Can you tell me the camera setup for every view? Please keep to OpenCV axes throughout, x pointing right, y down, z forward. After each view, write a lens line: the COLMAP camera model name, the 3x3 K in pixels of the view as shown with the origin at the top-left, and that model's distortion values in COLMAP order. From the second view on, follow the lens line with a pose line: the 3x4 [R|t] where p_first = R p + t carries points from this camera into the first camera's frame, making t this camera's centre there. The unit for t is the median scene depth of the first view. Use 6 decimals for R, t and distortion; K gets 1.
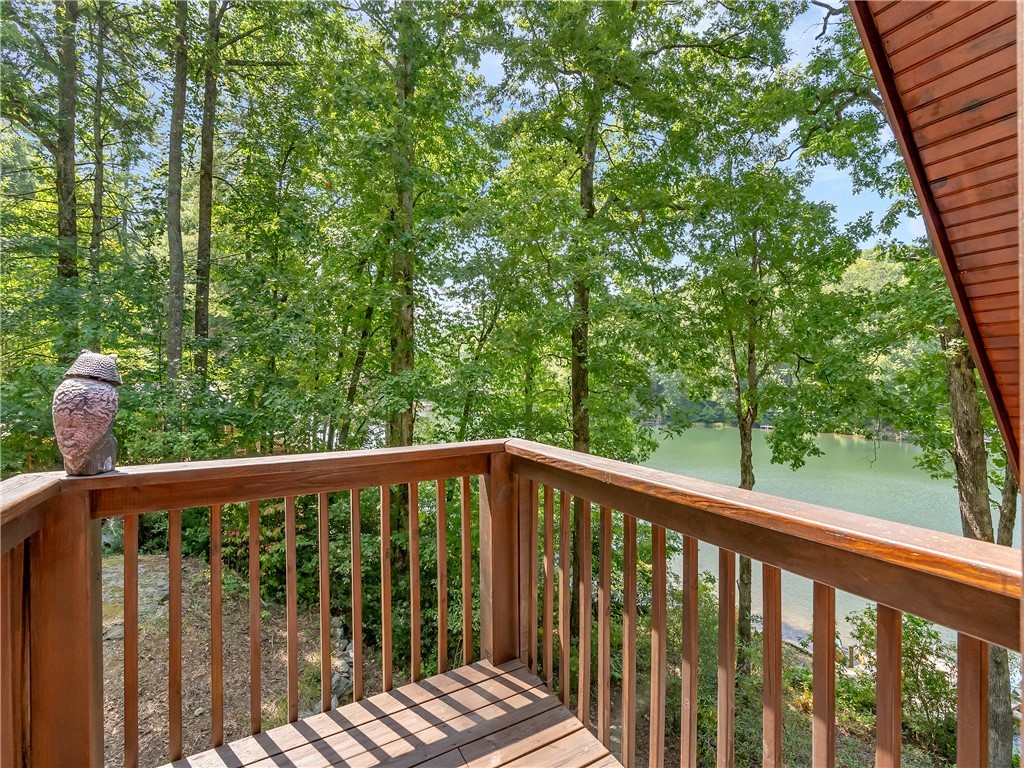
lens RADIAL K [[468.6, 0, 513.3], [0, 468.6, 387.2], [0, 0, 1]] dist [-0.002391, 0.000667]
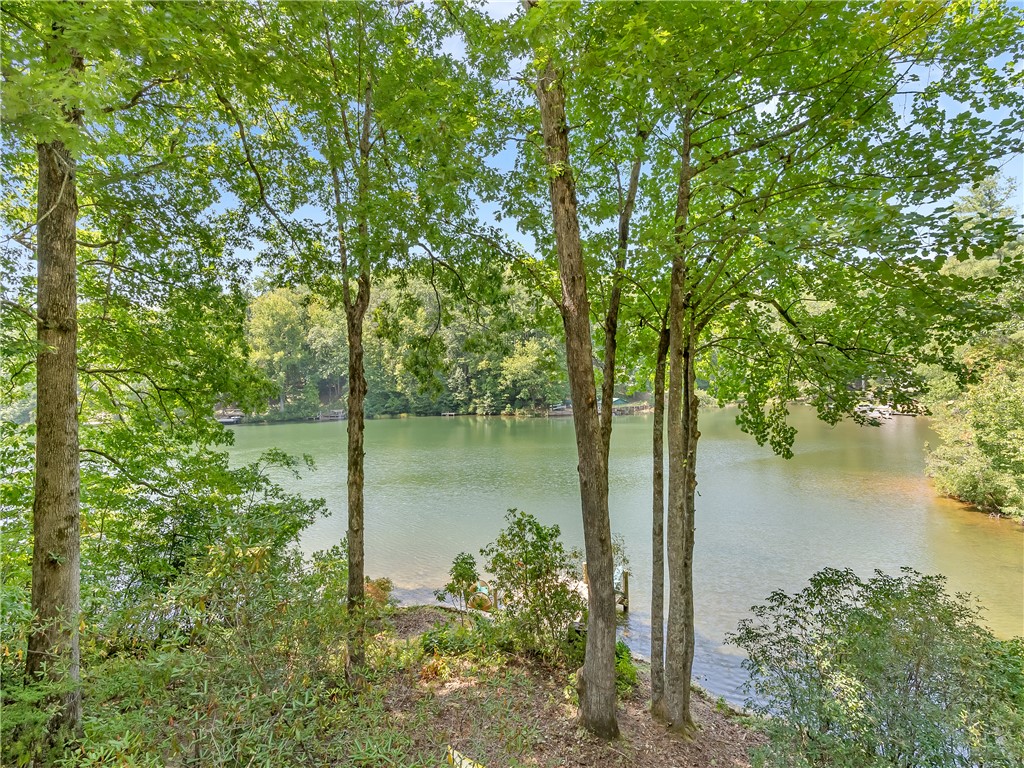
lens RADIAL K [[488.6, 0, 519.6], [0, 488.6, 373.6], [0, 0, 1]] dist [-0.002007, 0.000207]
pose [[0.807115, -0.002522, 0.590389, 0.248443], [0.022405, 0.999401, -0.026360, 0.197483], [-0.589970, 0.034504, 0.806688, 0.233327]]
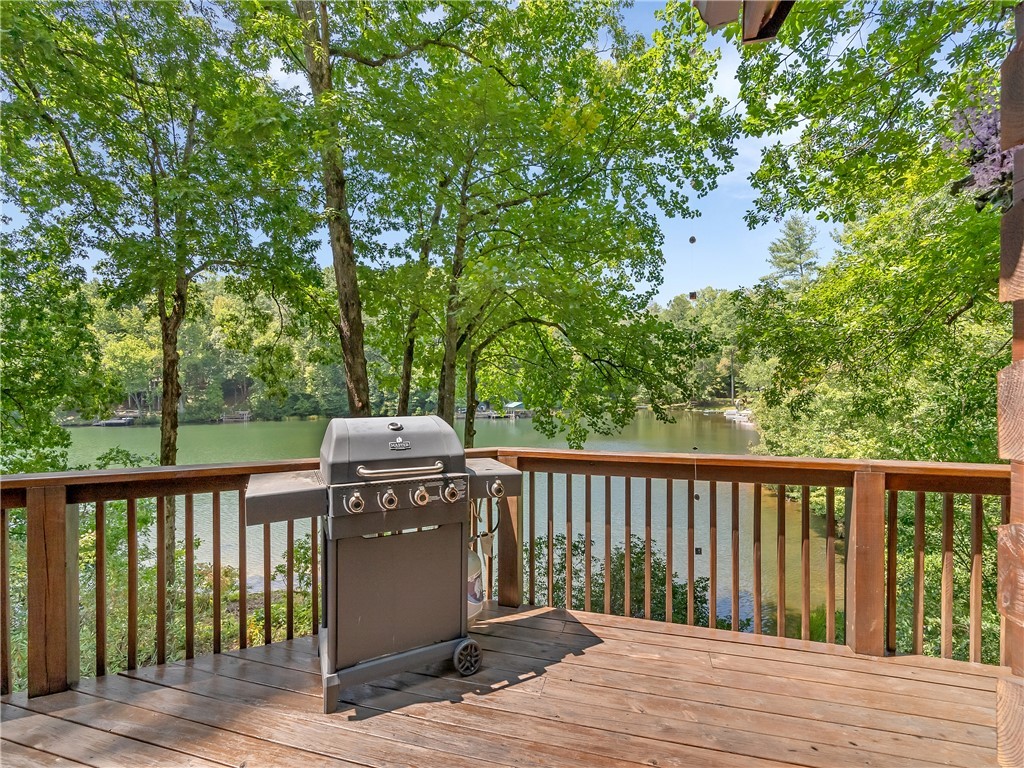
lens RADIAL K [[468.6, 0, 513.3], [0, 468.6, 387.2], [0, 0, 1]] dist [-0.002391, 0.000667]
pose [[0.710421, -0.003204, 0.703770, 0.338855], [0.009162, 0.999947, -0.004697, 0.196505], [-0.703718, 0.009784, 0.710412, -0.001353]]
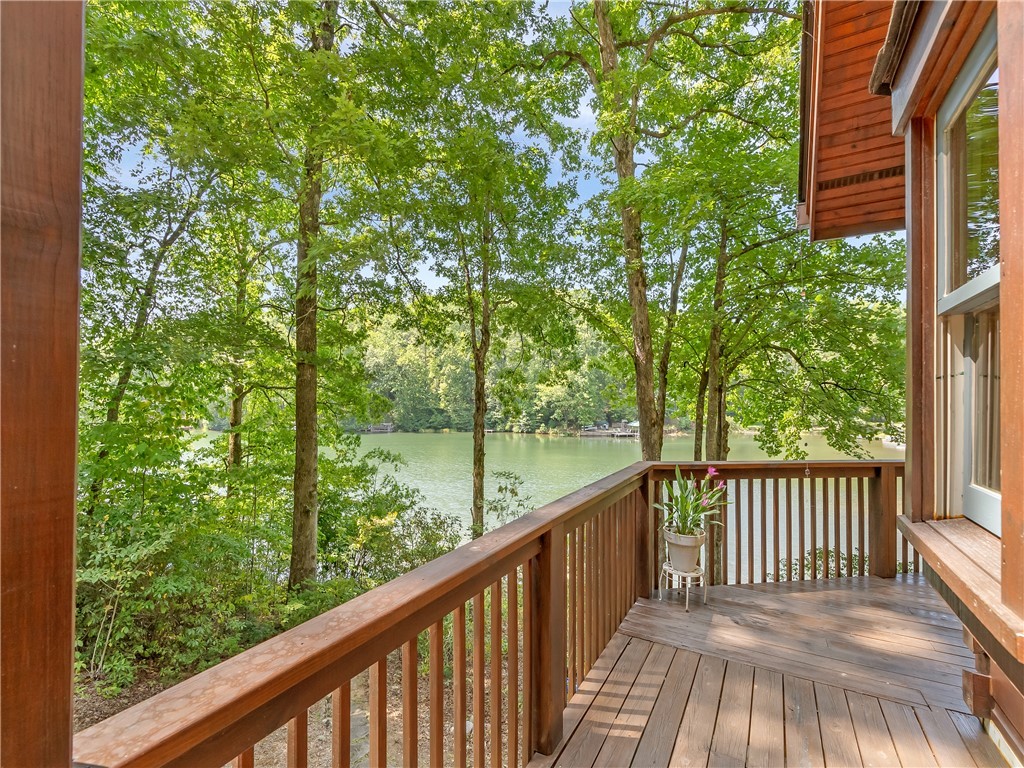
lens RADIAL K [[468.6, 0, 513.3], [0, 468.6, 387.2], [0, 0, 1]] dist [-0.002391, 0.000667]
pose [[0.848416, 0.030688, 0.528440, 0.017549], [-0.010144, 0.999077, -0.041732, 0.192239], [-0.529233, 0.030046, 0.847944, 0.087534]]
